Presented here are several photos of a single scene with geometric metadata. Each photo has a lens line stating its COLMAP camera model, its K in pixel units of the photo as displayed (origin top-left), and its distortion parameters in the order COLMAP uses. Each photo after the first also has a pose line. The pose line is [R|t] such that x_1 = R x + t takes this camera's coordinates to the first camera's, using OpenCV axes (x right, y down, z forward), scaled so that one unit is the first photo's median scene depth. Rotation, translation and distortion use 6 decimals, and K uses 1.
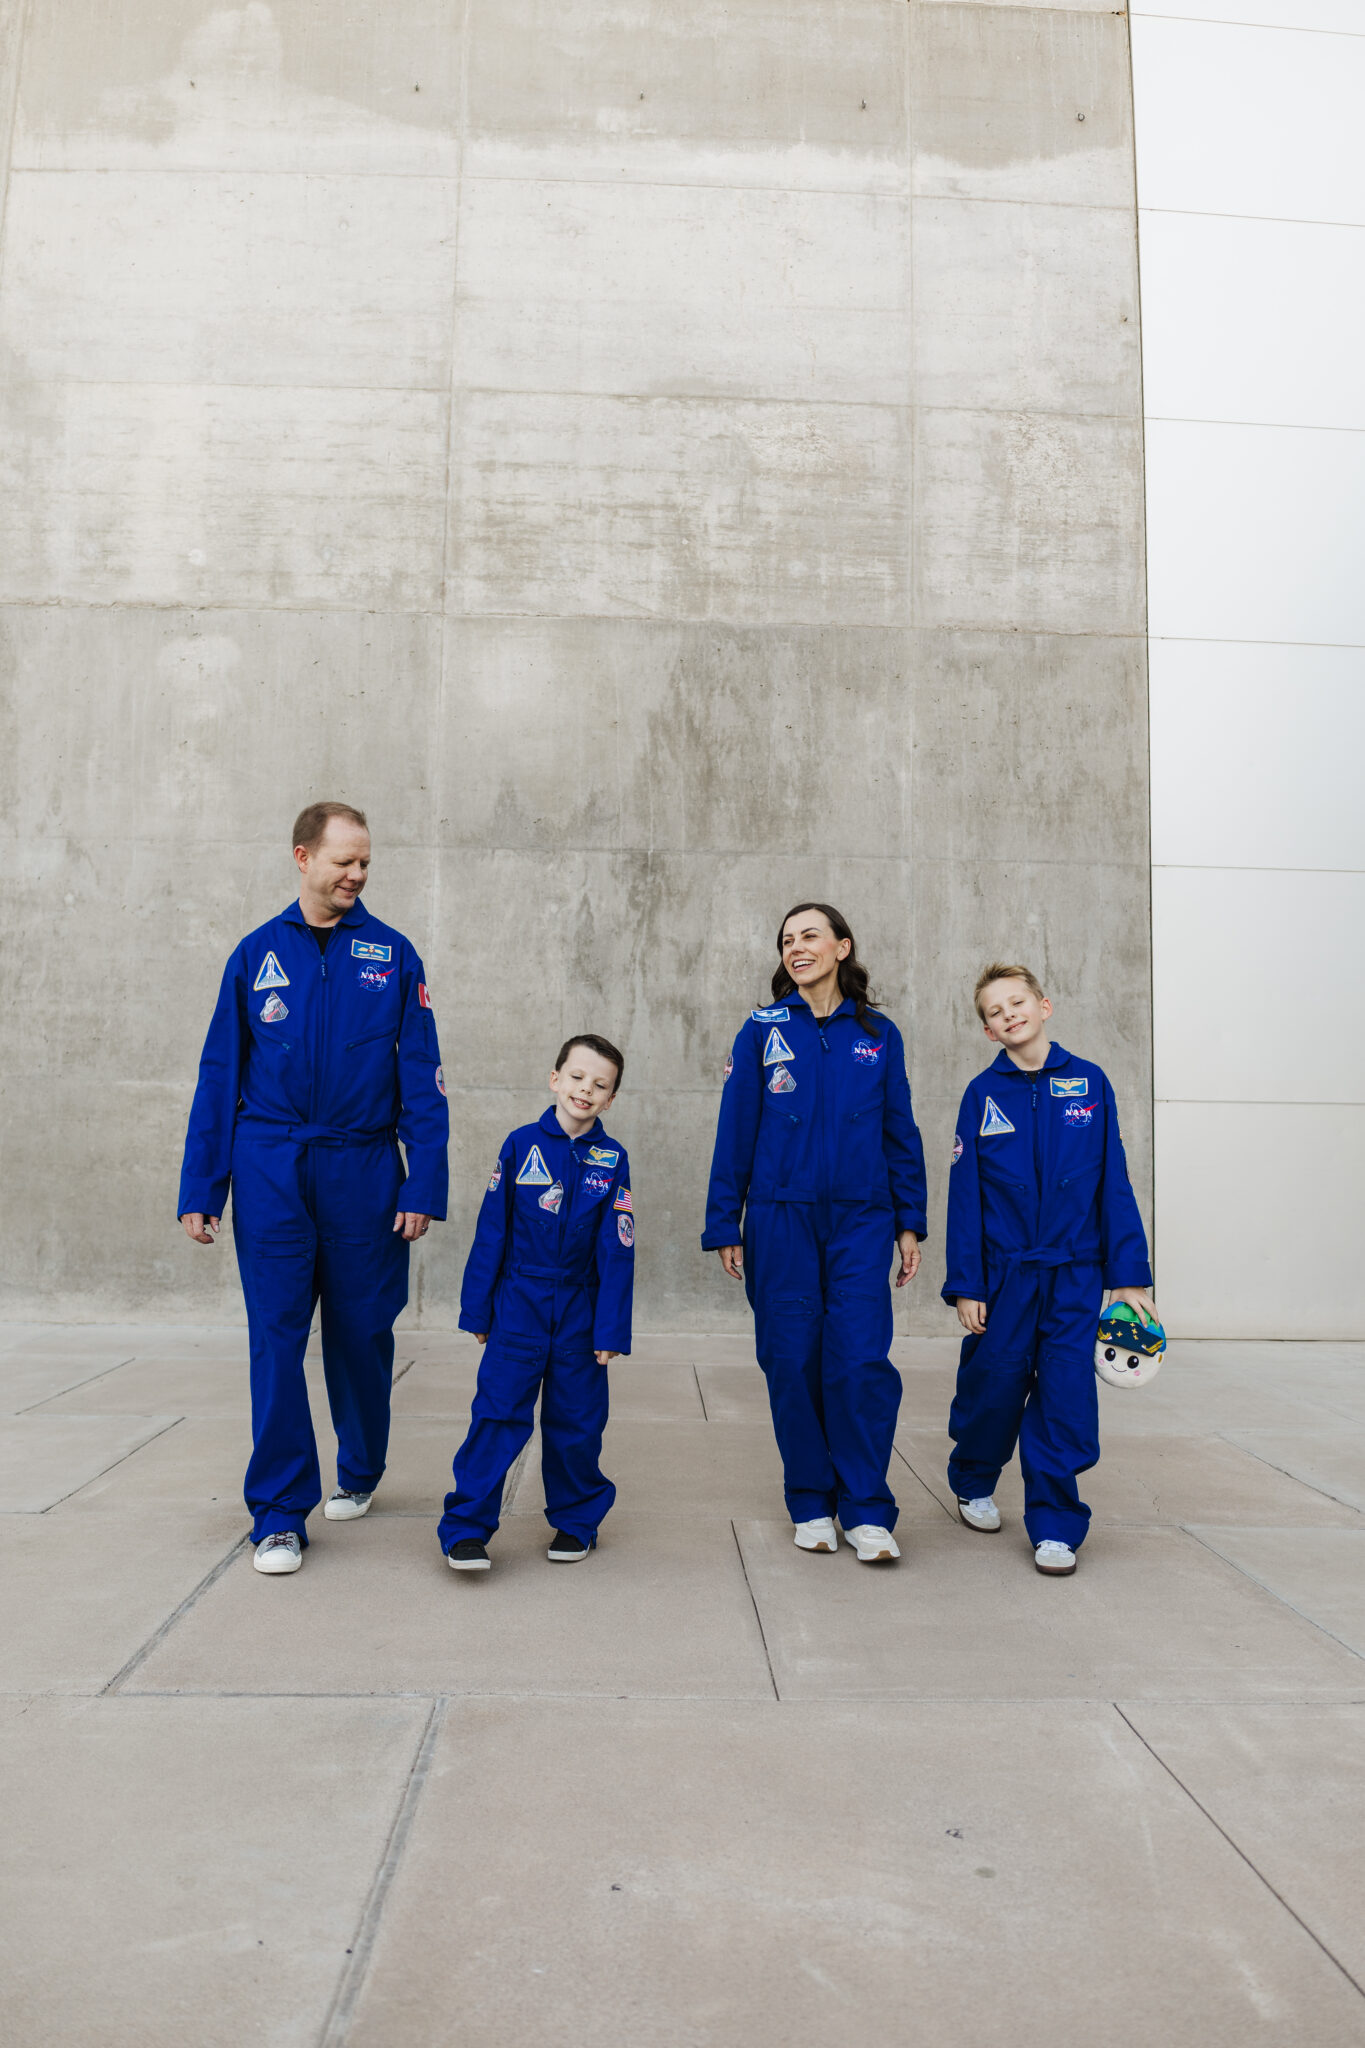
lens RADIAL K [[1621.4, 0, 704.2], [0, 1621.4, 1015.7], [0, 0, 1]] dist [0.003960, -0.070921]
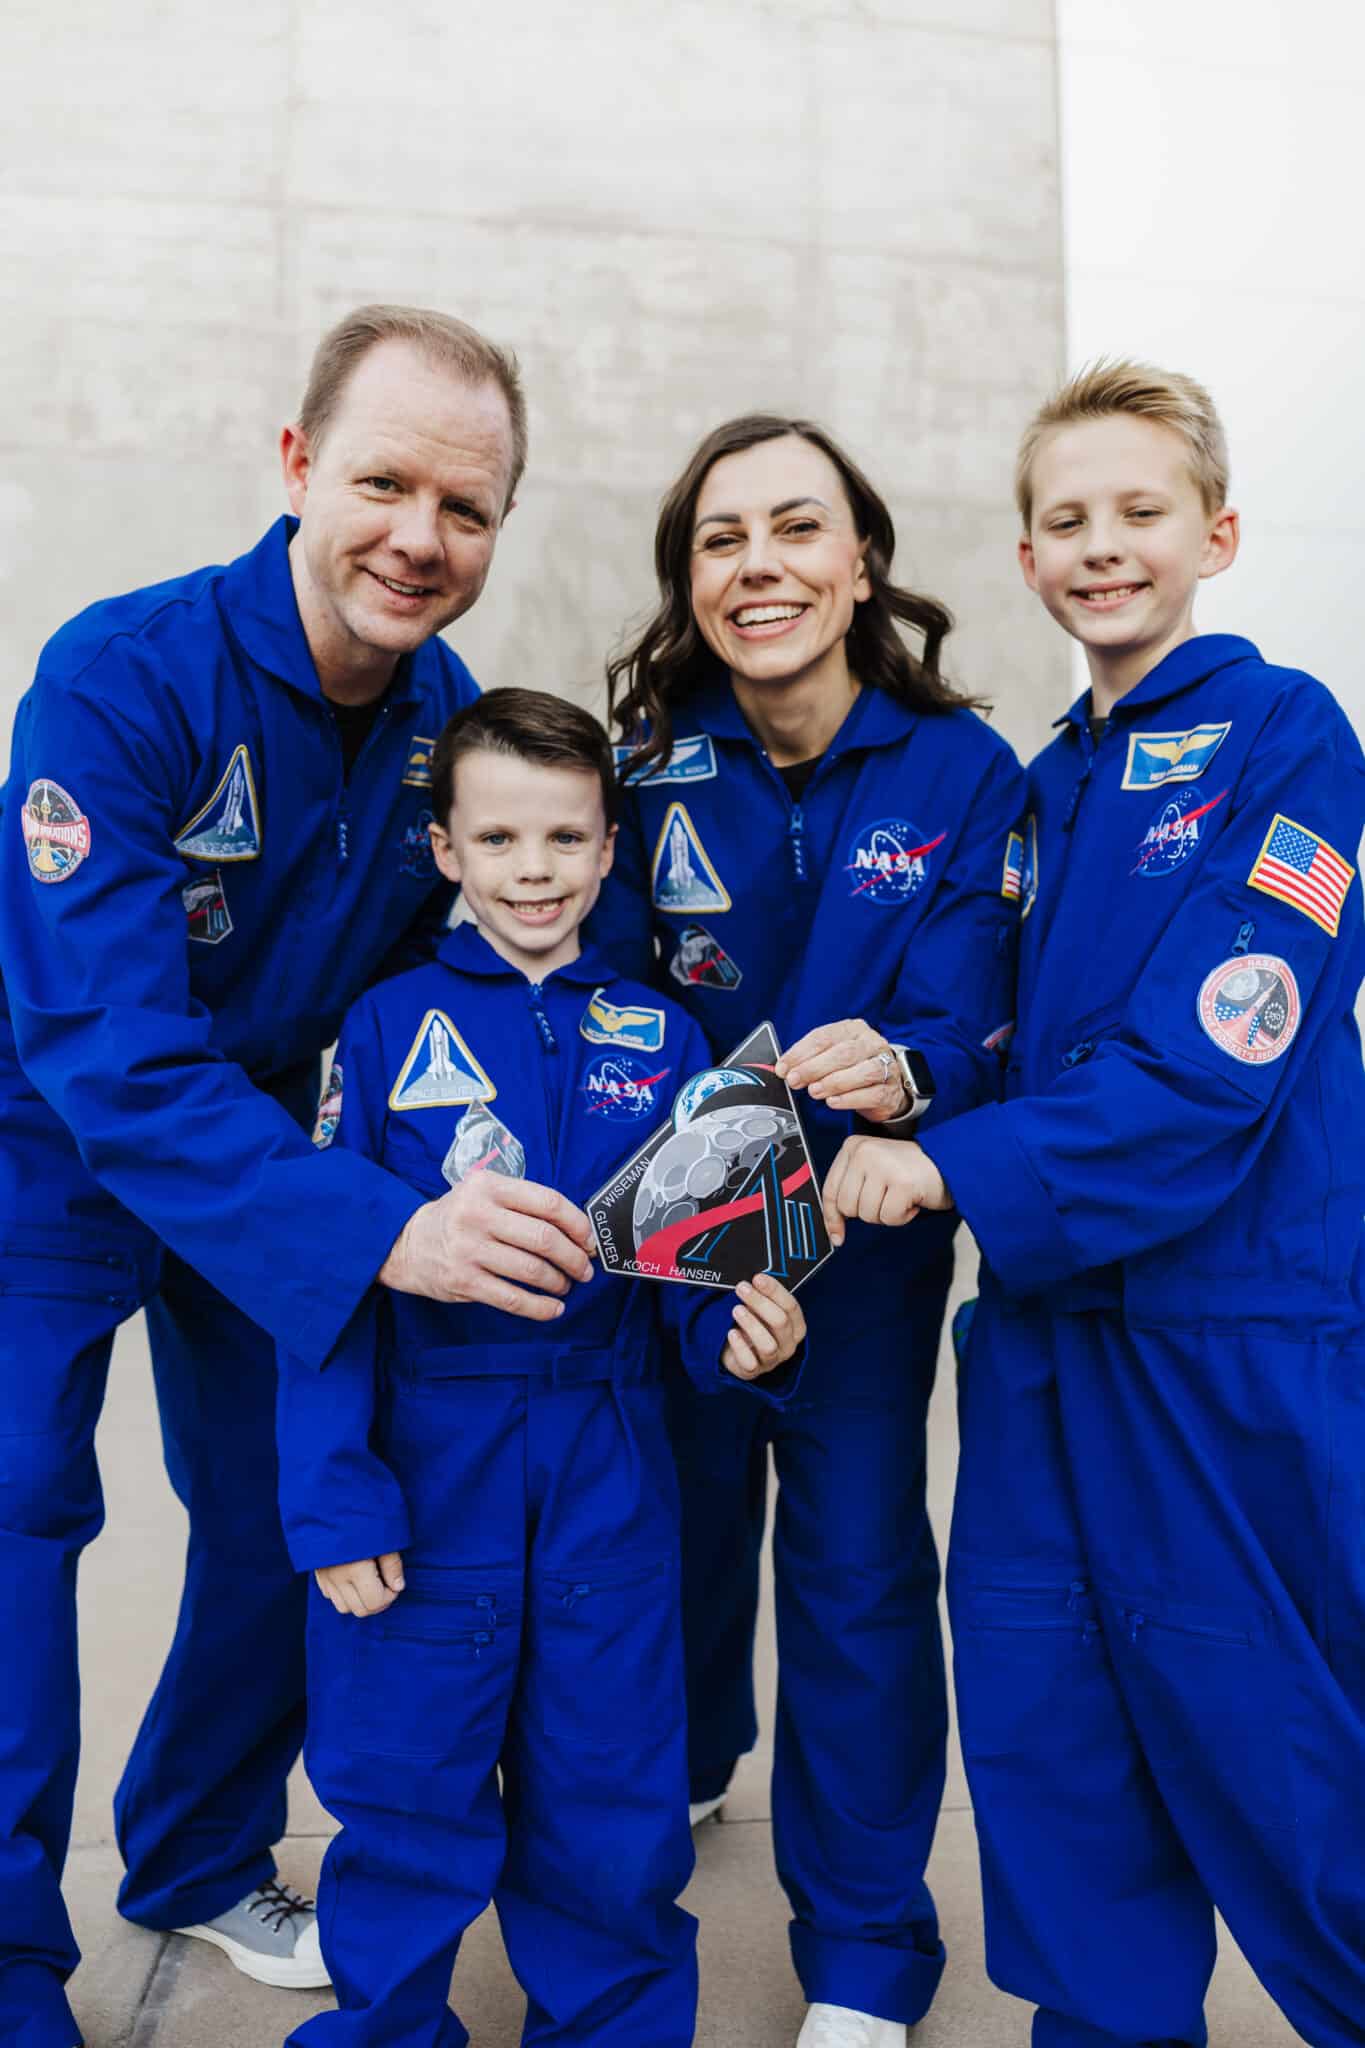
lens RADIAL K [[1621.4, 0, 704.2], [0, 1621.4, 1015.7], [0, 0, 1]] dist [0.003960, -0.070921]
pose [[0.997540, -0.005384, 0.069885, 0.004050], [0.002130, 0.998913, 0.046562, 0.005305], [-0.070060, -0.046298, 0.996468, 0.104774]]
